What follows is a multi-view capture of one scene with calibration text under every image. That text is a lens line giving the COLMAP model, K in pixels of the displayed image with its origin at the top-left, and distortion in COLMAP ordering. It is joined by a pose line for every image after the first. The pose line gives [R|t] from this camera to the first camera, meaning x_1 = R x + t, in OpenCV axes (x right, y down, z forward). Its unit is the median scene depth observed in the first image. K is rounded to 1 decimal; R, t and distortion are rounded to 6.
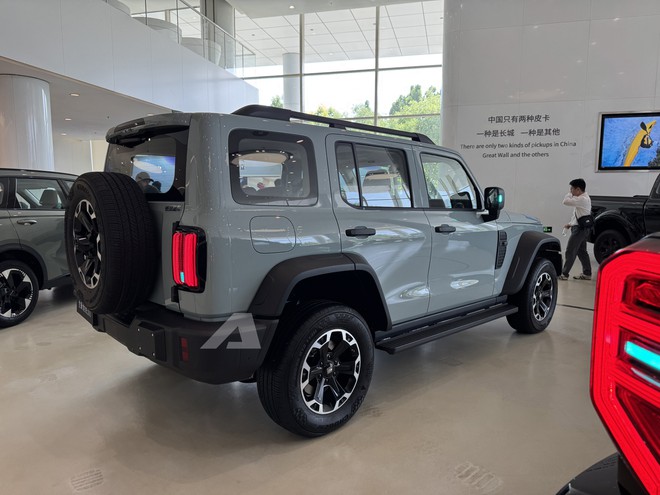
lens RADIAL K [[473.3, 0, 335.1], [0, 473.3, 248.9], [0, 0, 1]] dist [0.059468, -0.078652]
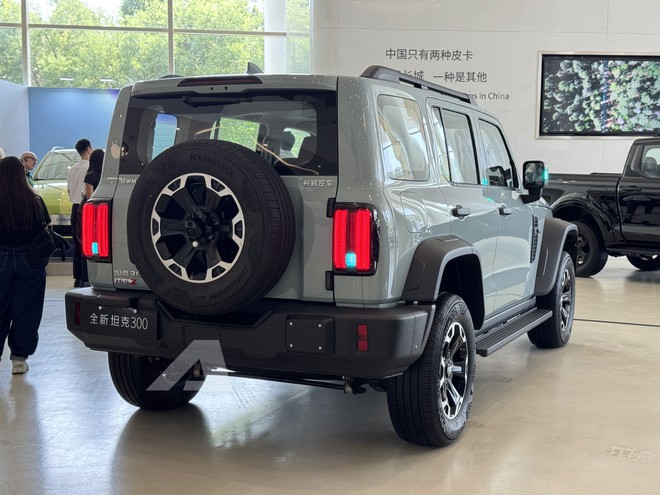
lens RADIAL K [[936.5, 0, 326.2], [0, 936.5, 247.6], [0, 0, 1]] dist [0.128821, 0.000000]
pose [[0.932478, -0.021902, 0.360563, -0.521995], [0.032969, 0.999154, -0.024569, 0.041219], [-0.359720, 0.034797, 0.932411, -0.331010]]
